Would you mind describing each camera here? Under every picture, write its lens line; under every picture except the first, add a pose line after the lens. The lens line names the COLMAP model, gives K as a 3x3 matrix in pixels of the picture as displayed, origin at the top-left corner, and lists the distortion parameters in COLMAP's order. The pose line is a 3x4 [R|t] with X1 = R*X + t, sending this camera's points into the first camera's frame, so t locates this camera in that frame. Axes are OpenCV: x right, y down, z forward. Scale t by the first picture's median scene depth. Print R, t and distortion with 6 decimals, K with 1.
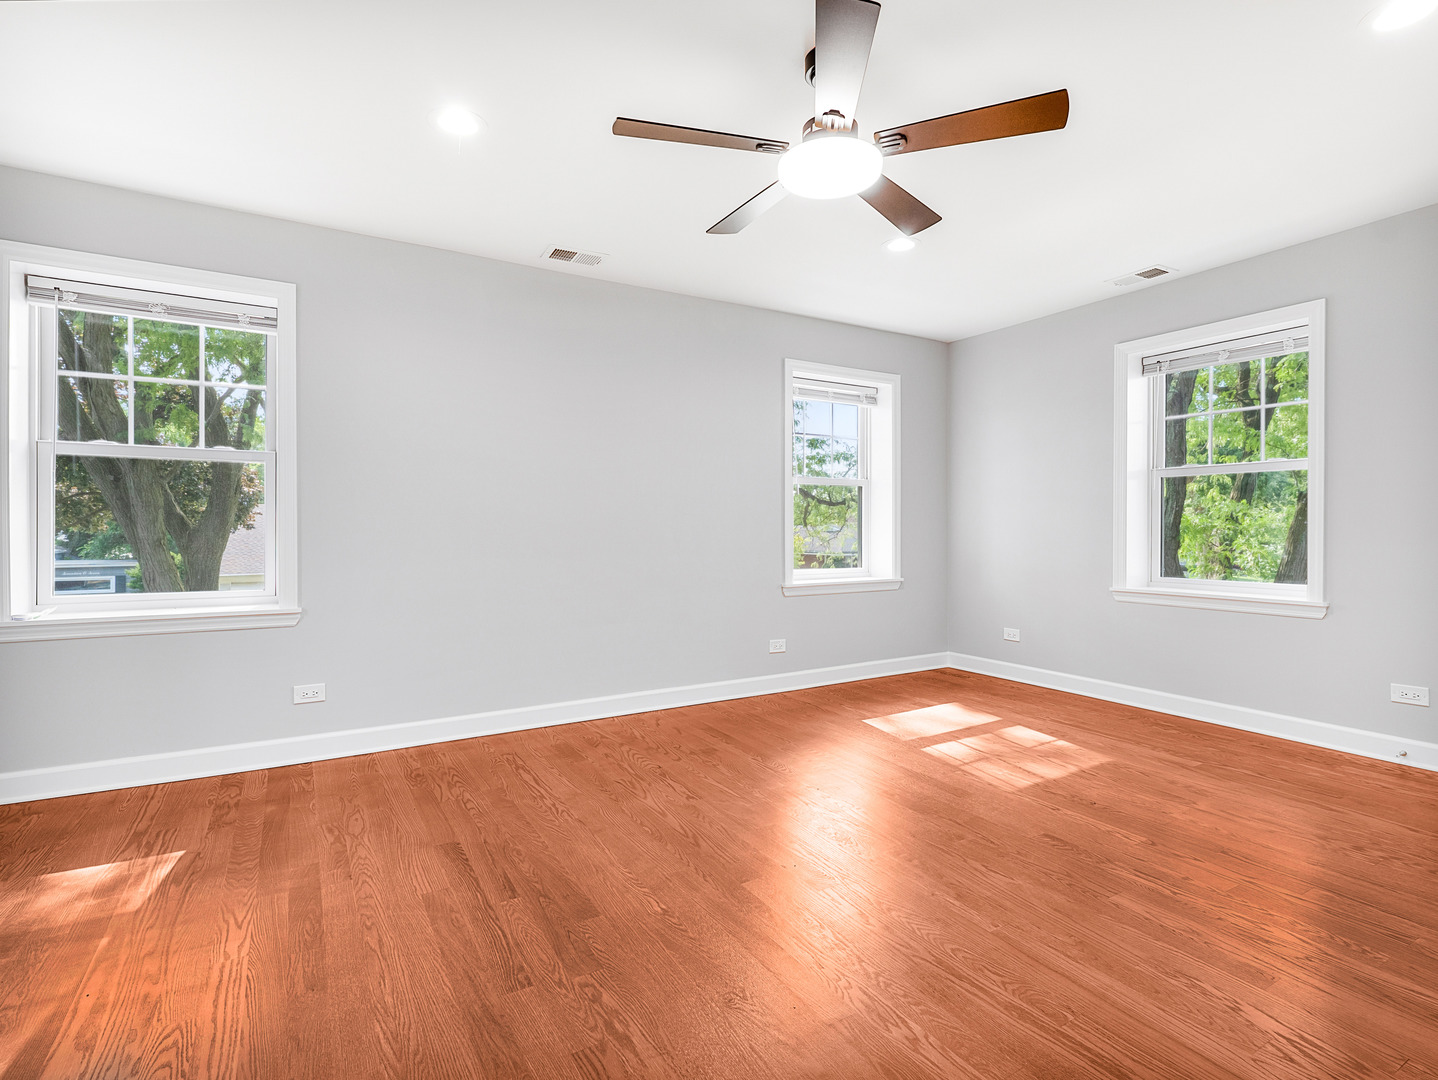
lens RADIAL K [[699.3, 0, 719.0], [0, 699.3, 540.0], [0, 0, 1]] dist [0.002870, 0.000523]
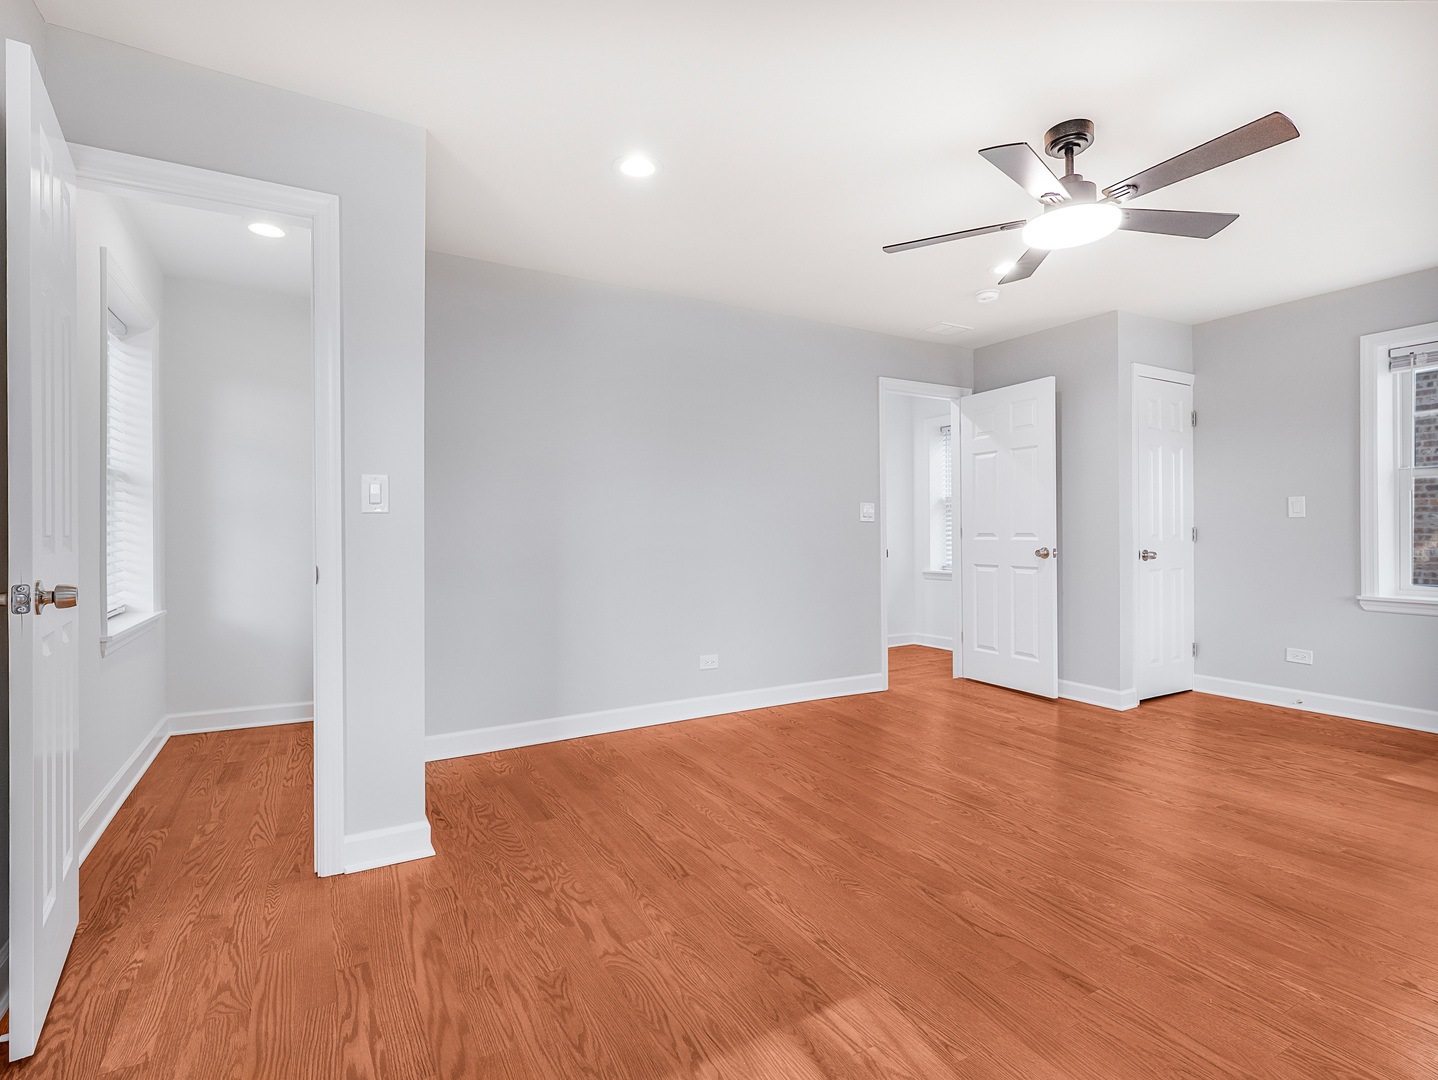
lens RADIAL K [[699.3, 0, 719.0], [0, 699.3, 540.0], [0, 0, 1]] dist [0.002870, 0.000523]
pose [[-0.999971, 0.006230, 0.004293, 0.646975], [0.006295, 0.999861, 0.015418, -0.027011], [-0.004197, 0.015445, -0.999872, 1.890470]]
